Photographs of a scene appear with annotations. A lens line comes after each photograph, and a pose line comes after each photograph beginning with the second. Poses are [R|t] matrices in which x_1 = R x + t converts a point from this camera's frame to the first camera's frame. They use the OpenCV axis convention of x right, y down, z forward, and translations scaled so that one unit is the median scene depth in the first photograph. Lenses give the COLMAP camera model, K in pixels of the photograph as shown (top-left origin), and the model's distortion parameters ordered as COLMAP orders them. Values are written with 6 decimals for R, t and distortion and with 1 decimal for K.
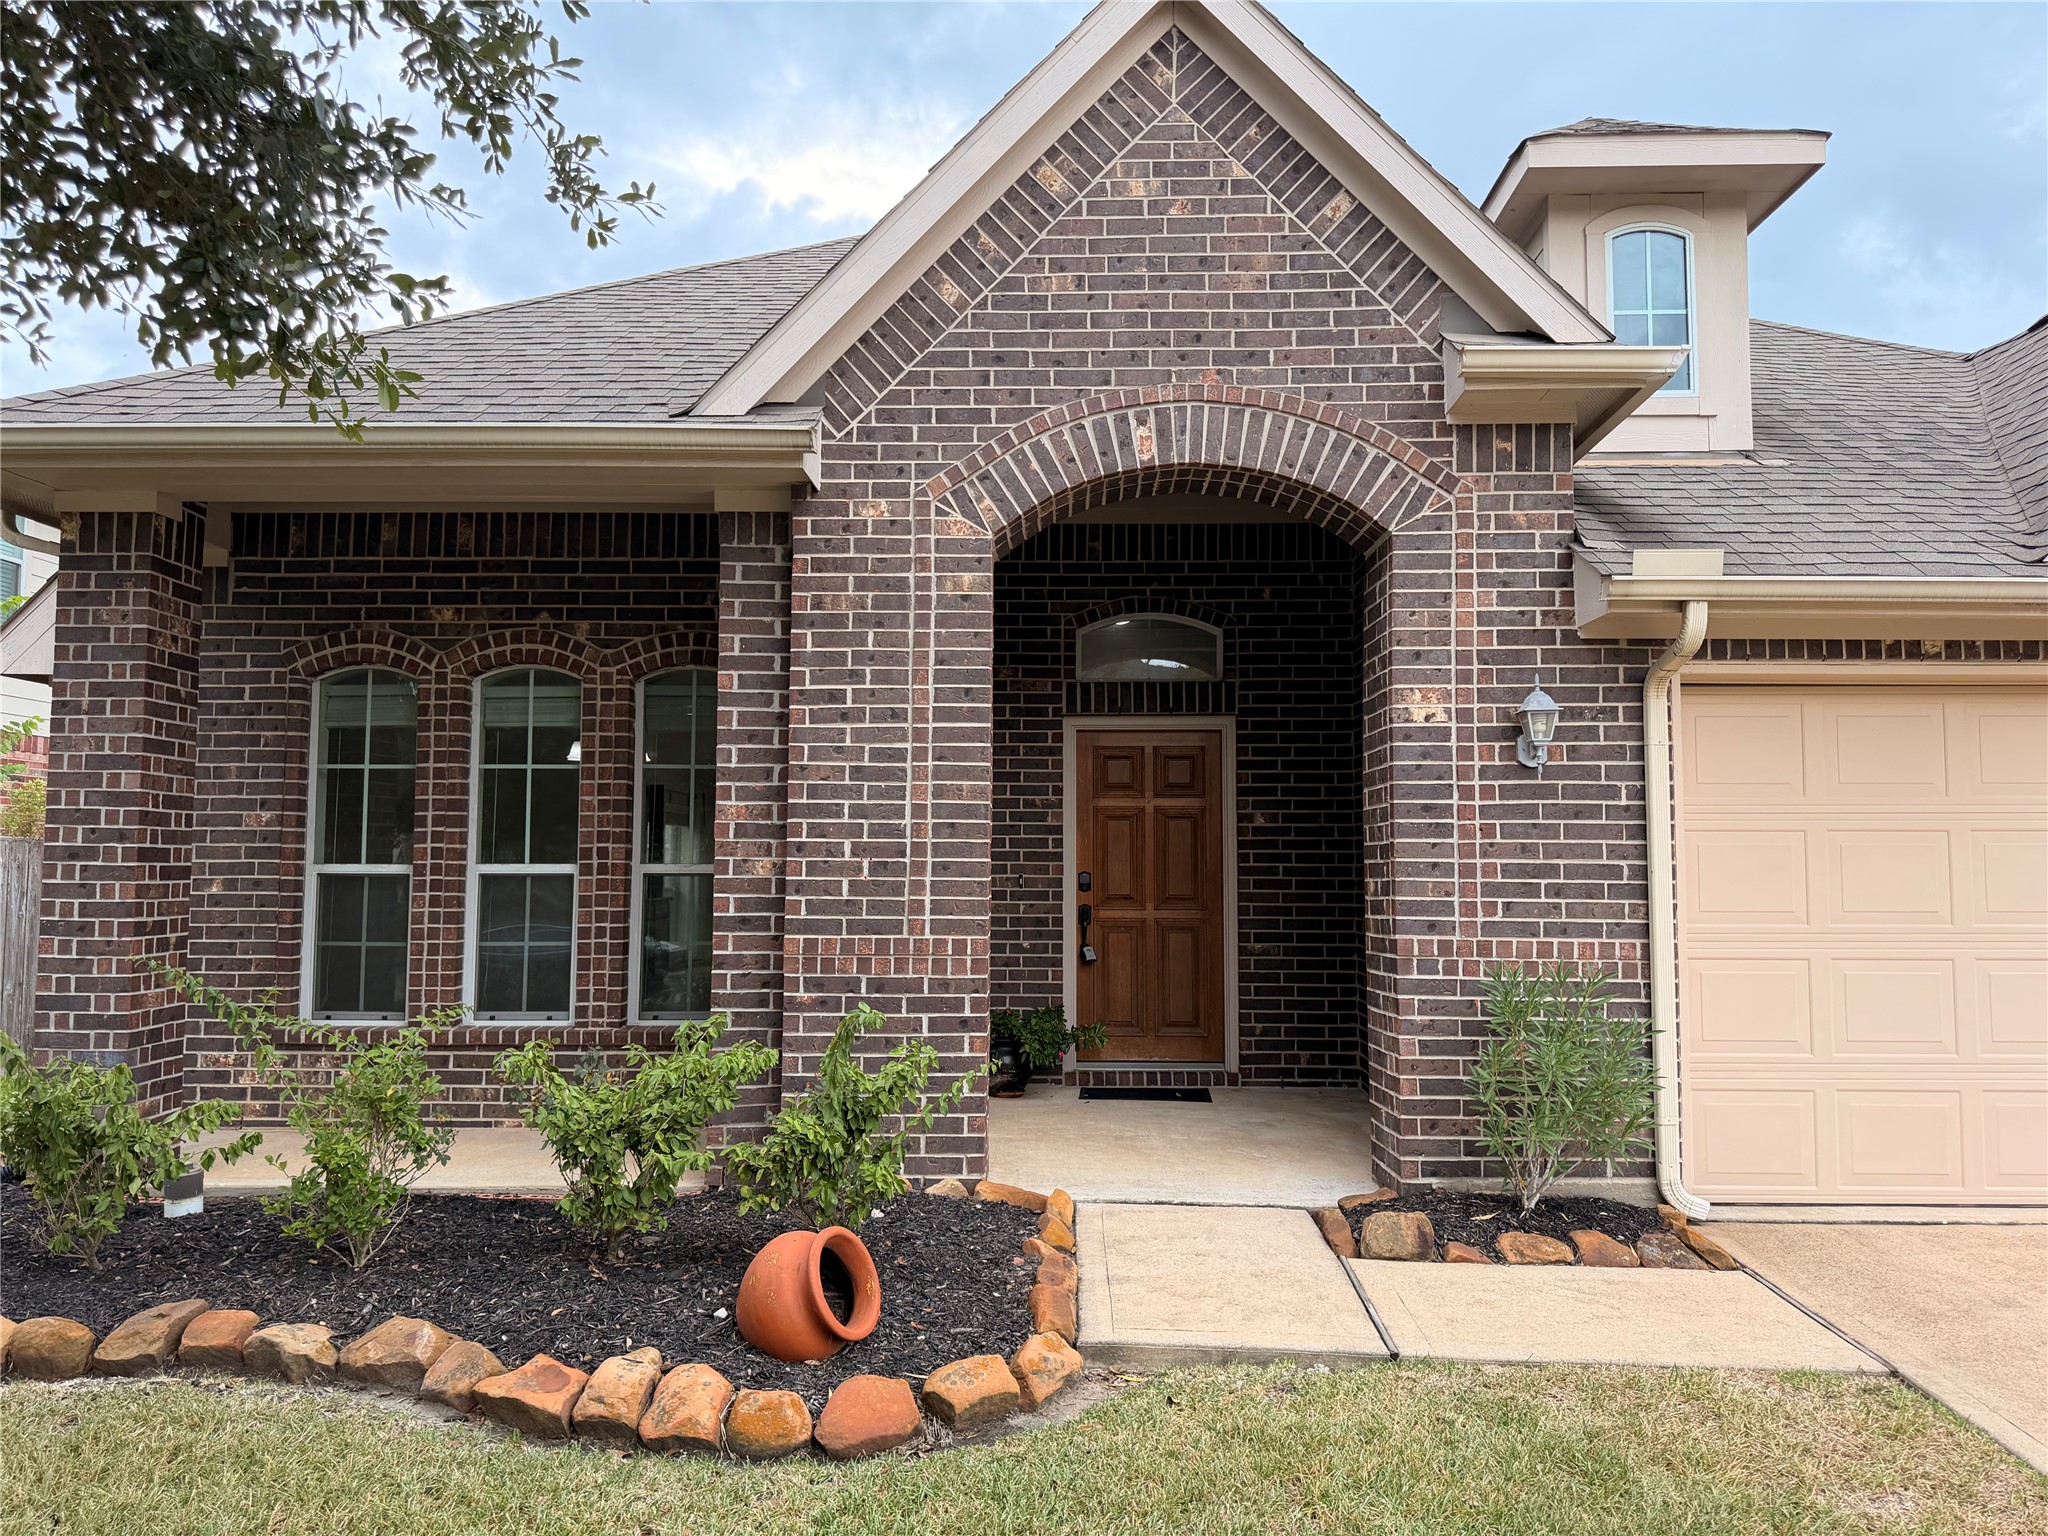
lens RADIAL K [[1433.0, 0, 1024.1], [0, 1433.0, 763.9], [0, 0, 1]] dist [0.010943, 0.001391]
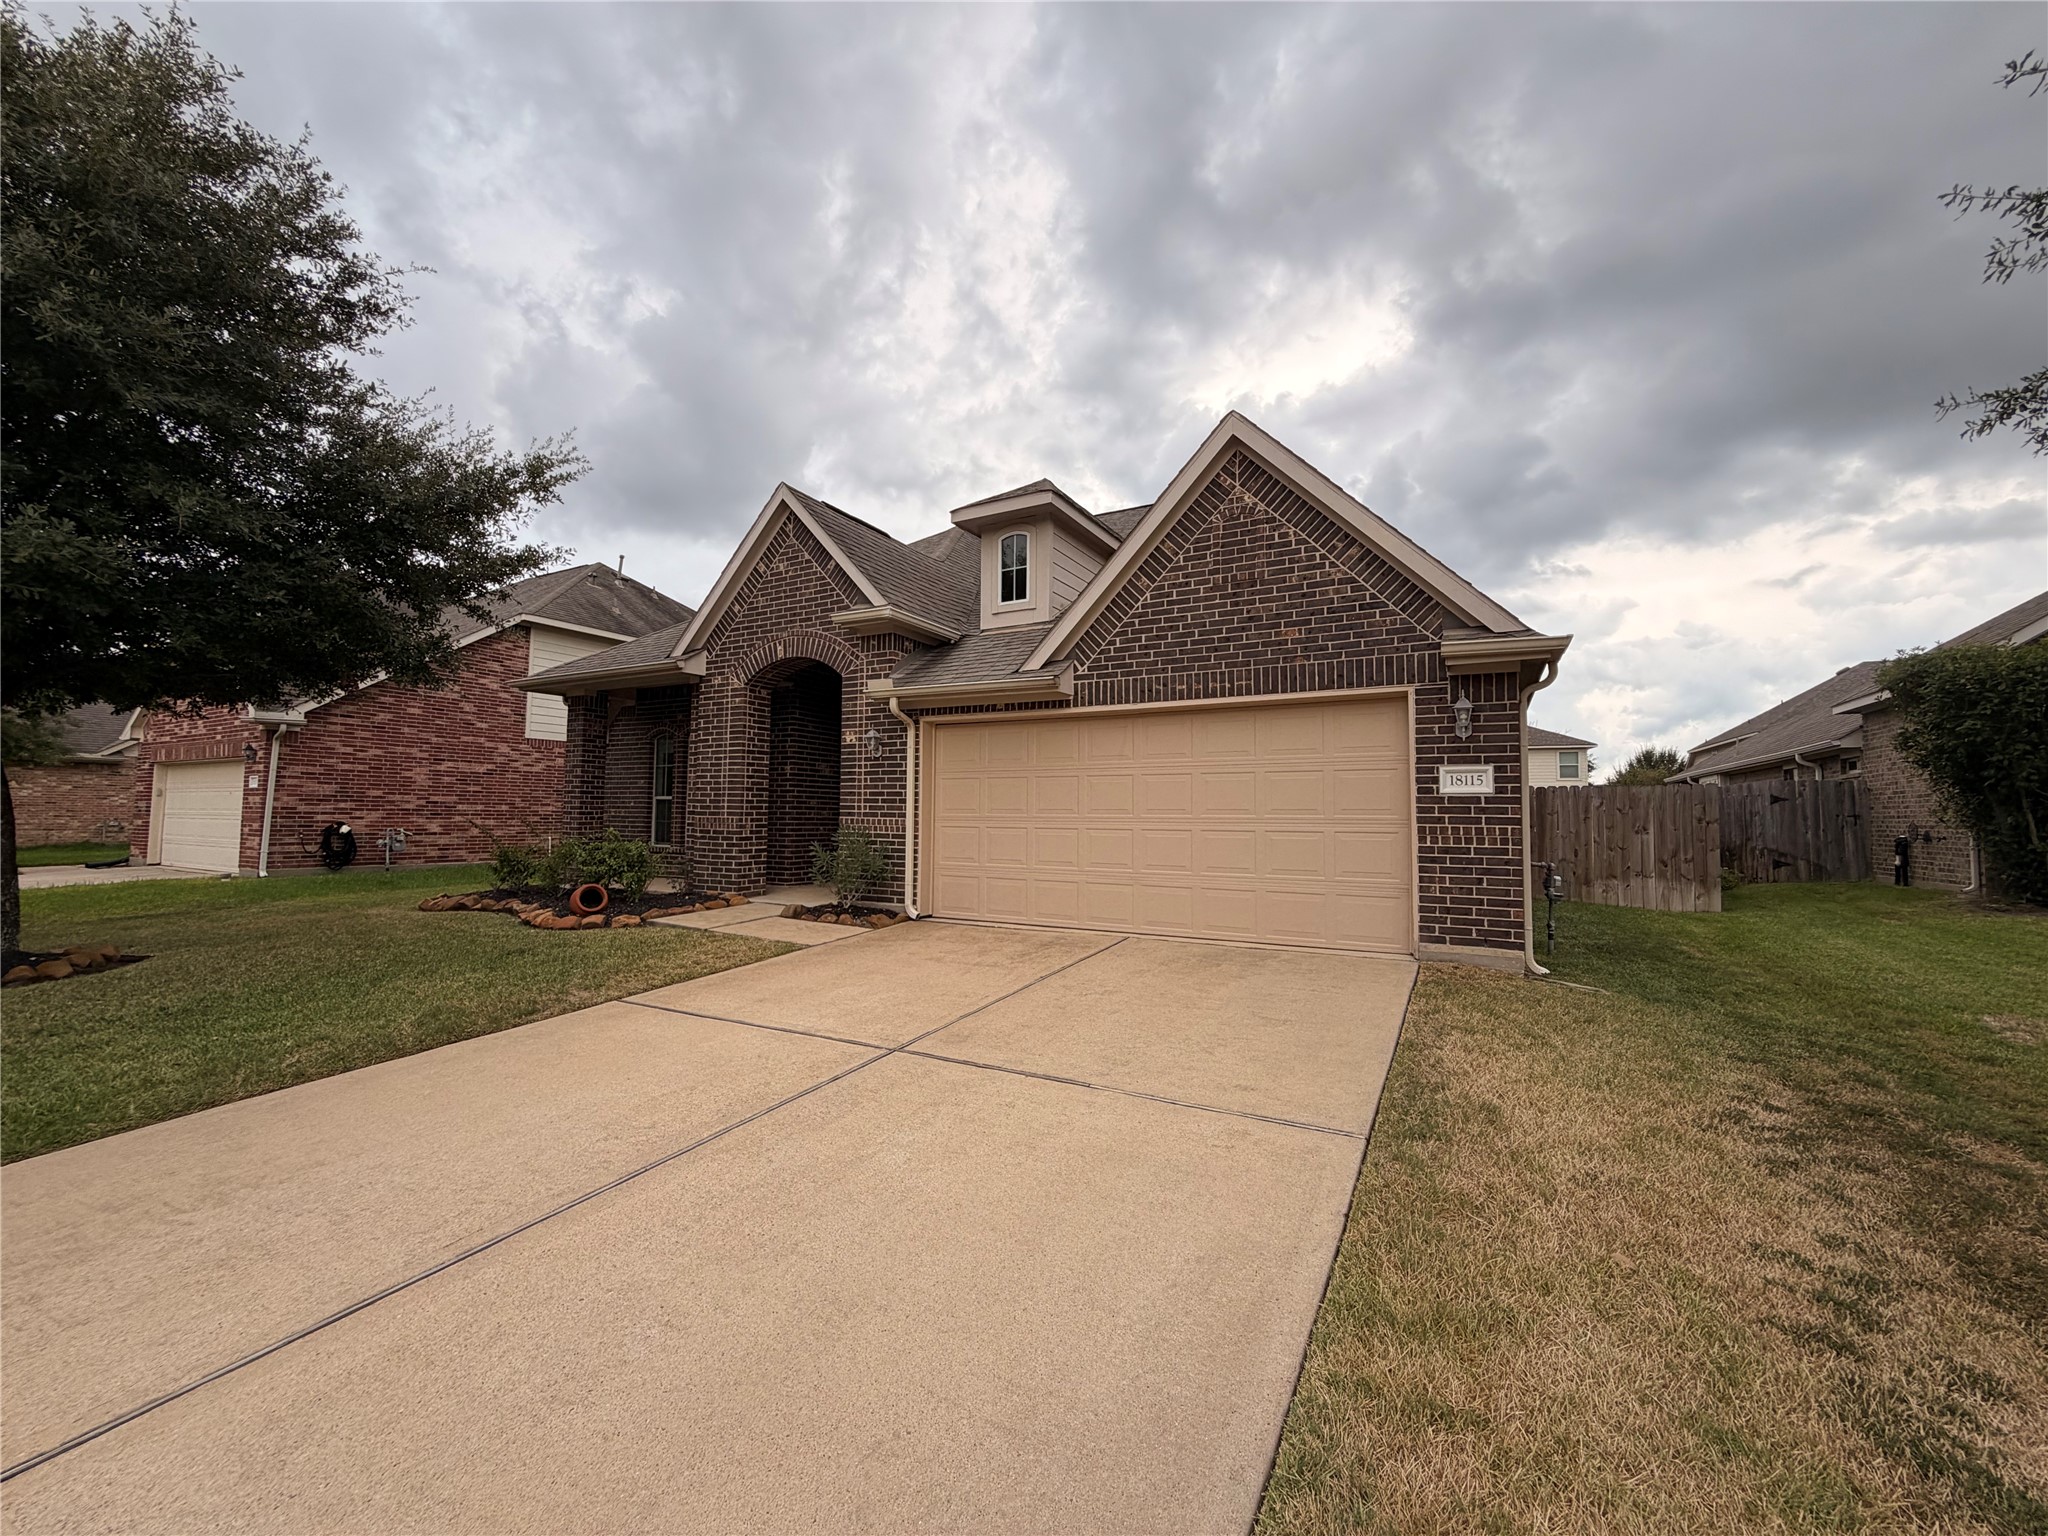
lens RADIAL K [[816.1, 0, 1025.3], [0, 816.1, 762.9], [0, 0, 1]] dist [-0.005653, -0.000519]
pose [[0.897909, -0.023257, -0.439567, 1.298387], [0.015666, 0.999659, -0.020890, 0.051224], [0.439903, 0.011871, 0.897967, -0.299538]]
